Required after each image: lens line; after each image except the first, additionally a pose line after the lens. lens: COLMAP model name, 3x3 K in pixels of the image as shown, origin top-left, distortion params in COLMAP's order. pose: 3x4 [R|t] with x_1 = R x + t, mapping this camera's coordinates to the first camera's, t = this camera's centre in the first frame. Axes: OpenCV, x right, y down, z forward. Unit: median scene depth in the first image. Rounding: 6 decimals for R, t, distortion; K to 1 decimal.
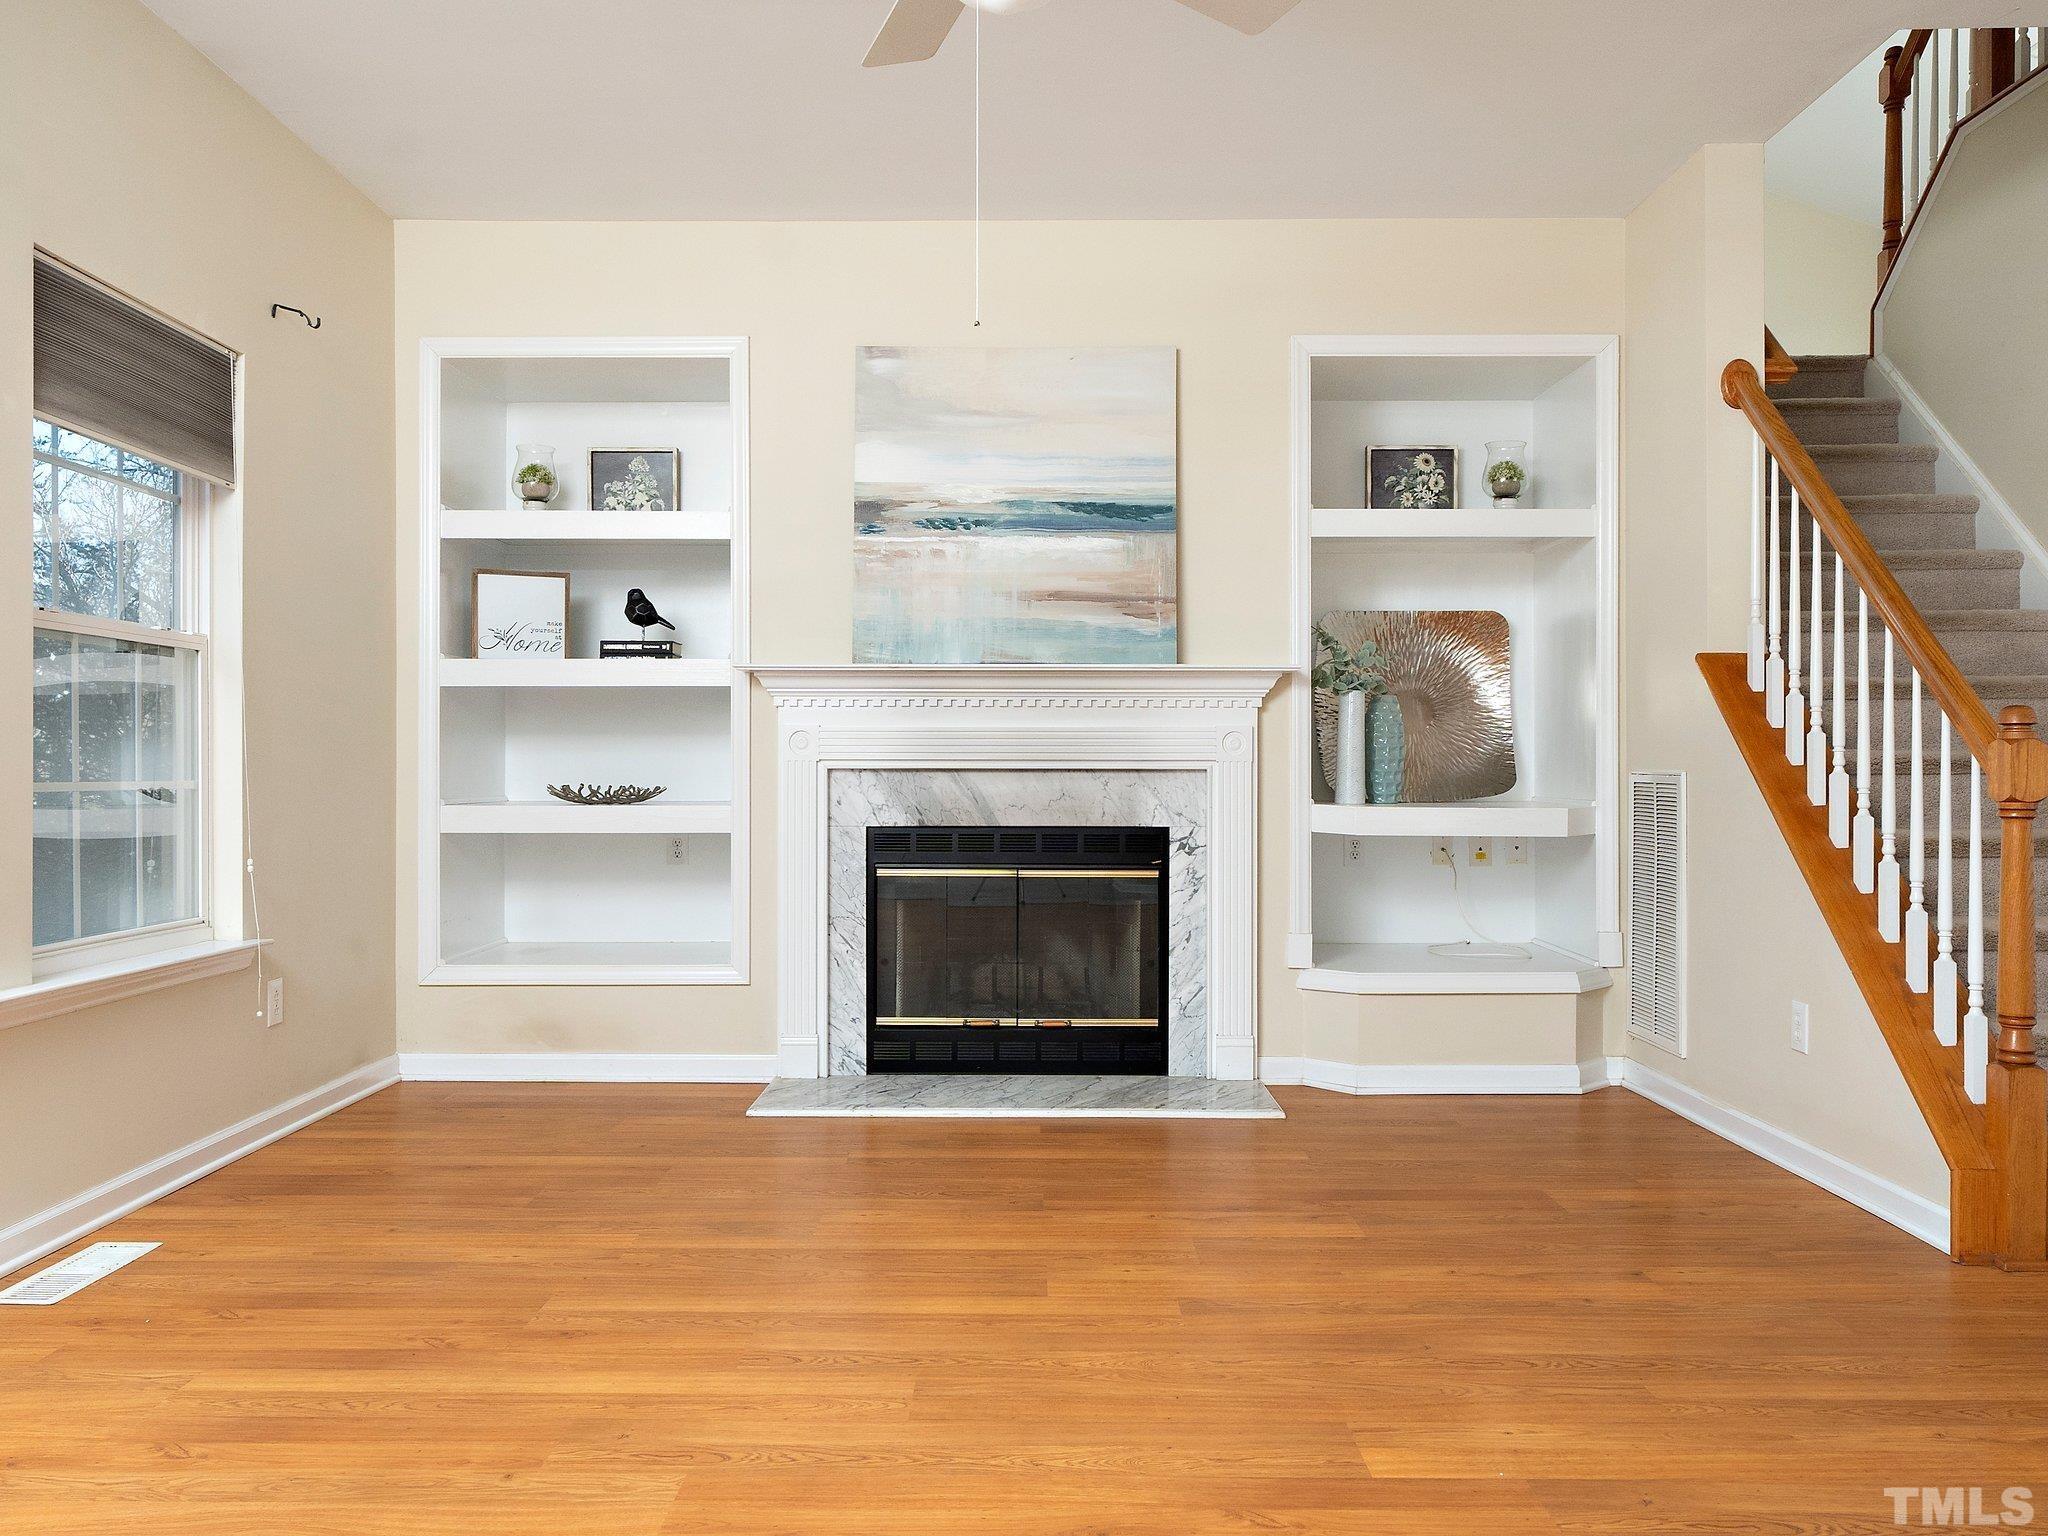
lens RADIAL K [[1605.1, 0, 1028.1], [0, 1605.1, 770.9], [0, 0, 1]] dist [0.002773, 0.000144]
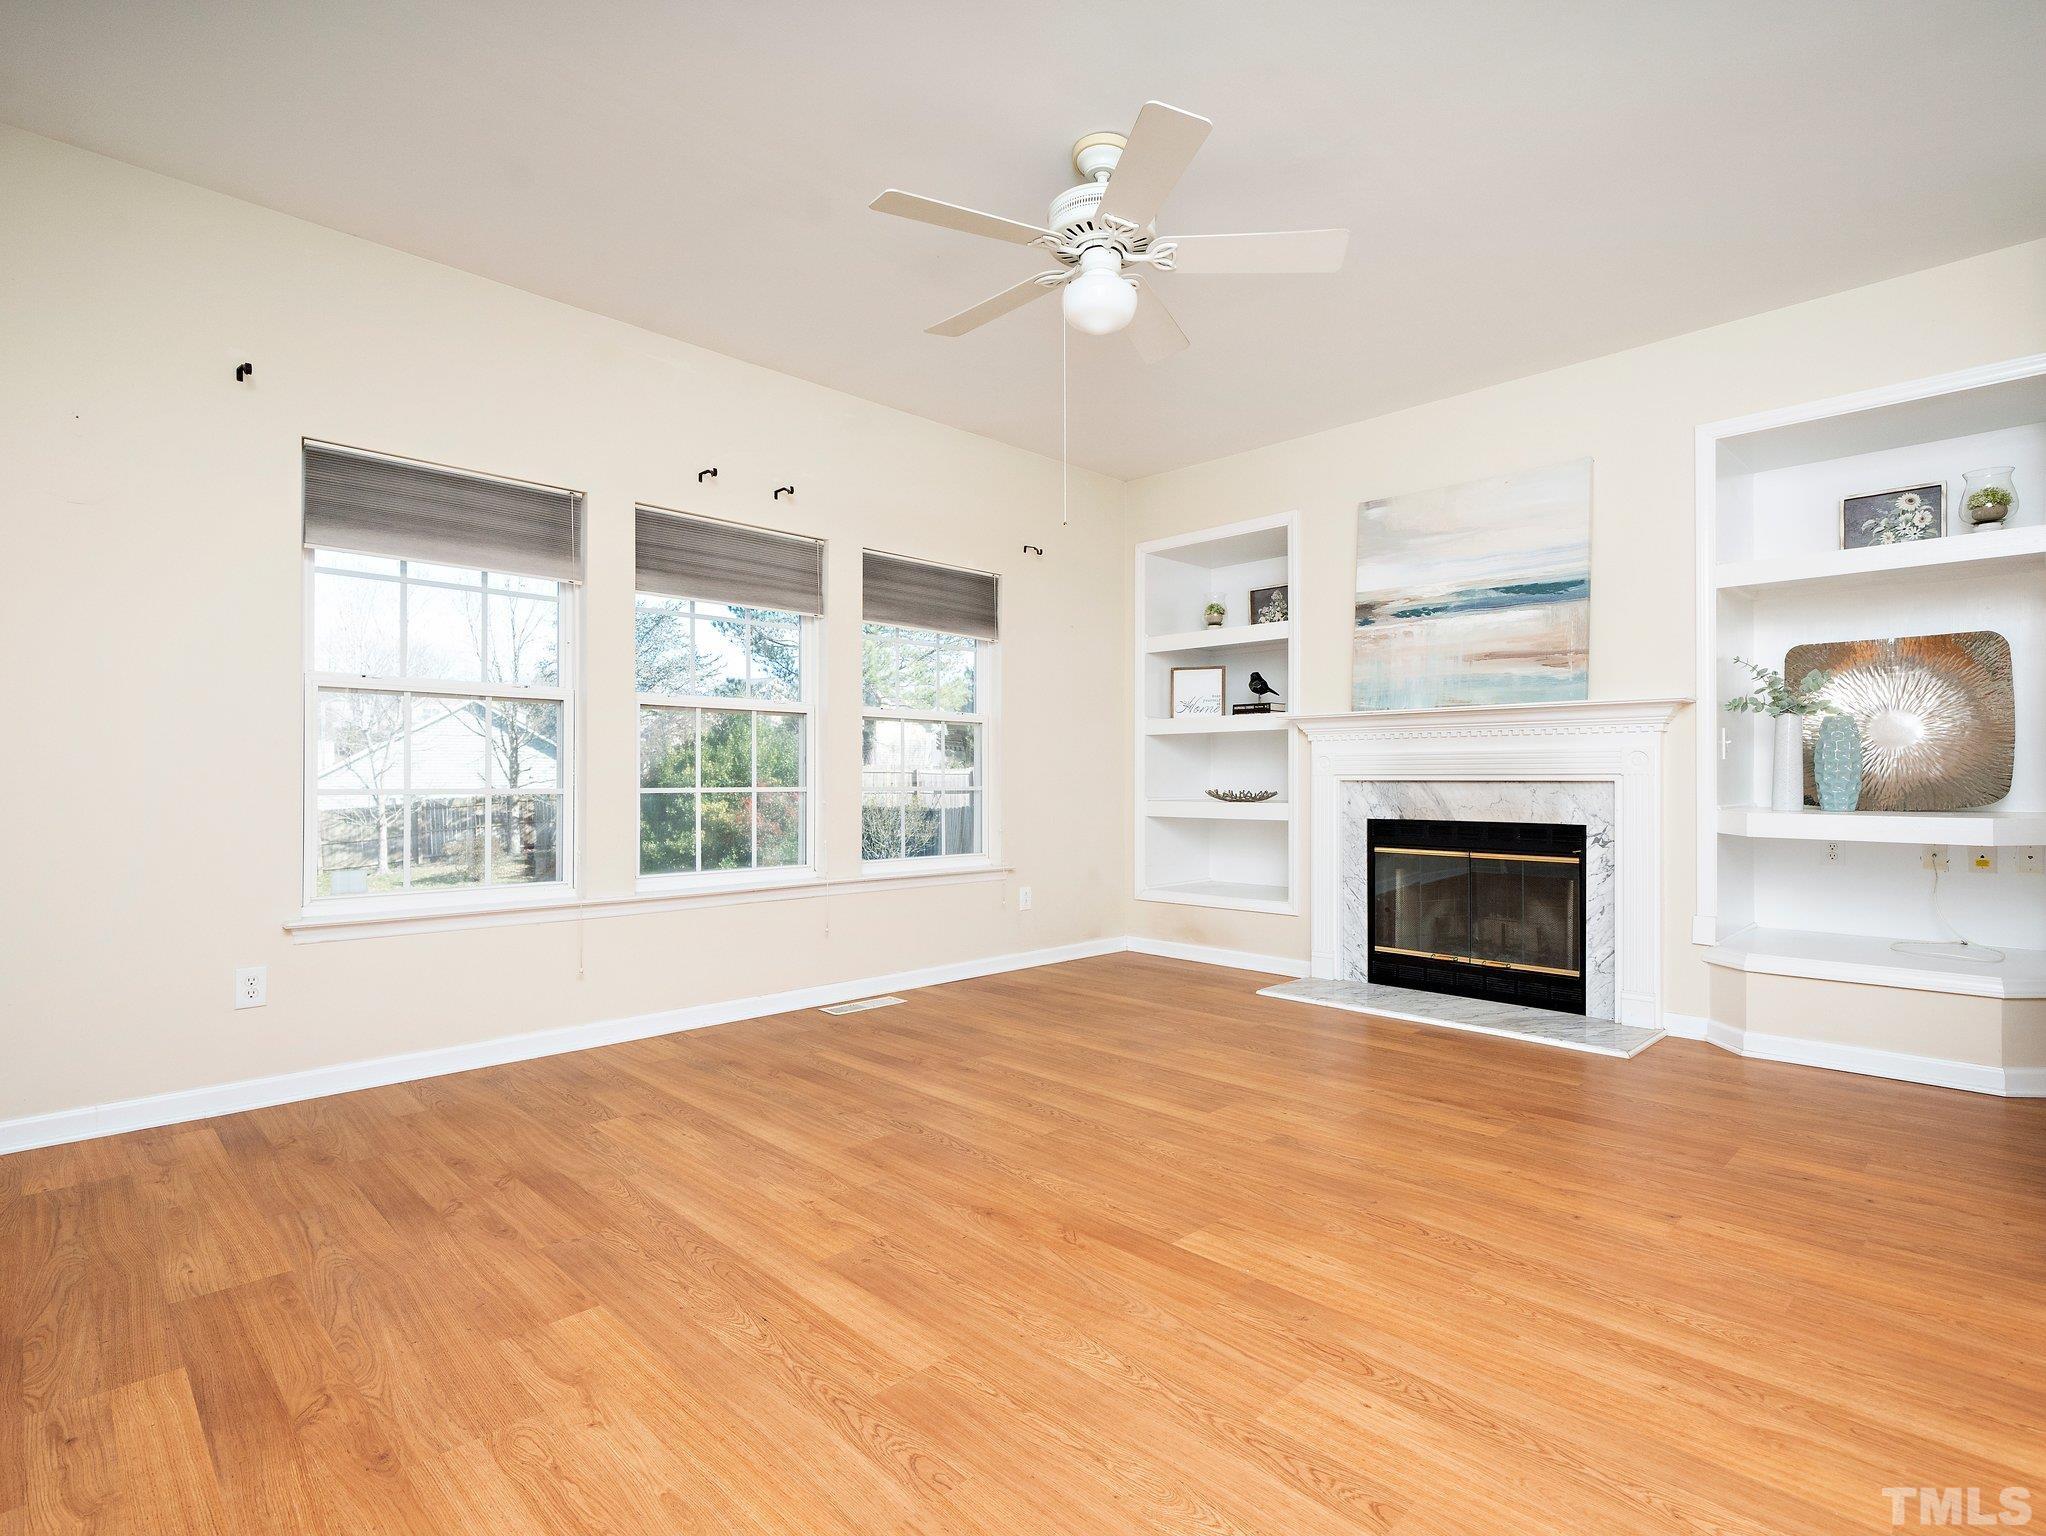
lens RADIAL K [[1015.9, 0, 1023.0], [0, 1015.9, 768.0], [0, 0, 1]] dist [0.002226, 0.000351]
pose [[0.712581, -0.008901, -0.701533, 0.376904], [-0.001079, 0.999904, -0.013782, 0.000628], [0.701589, 0.010578, 0.712504, 0.098469]]
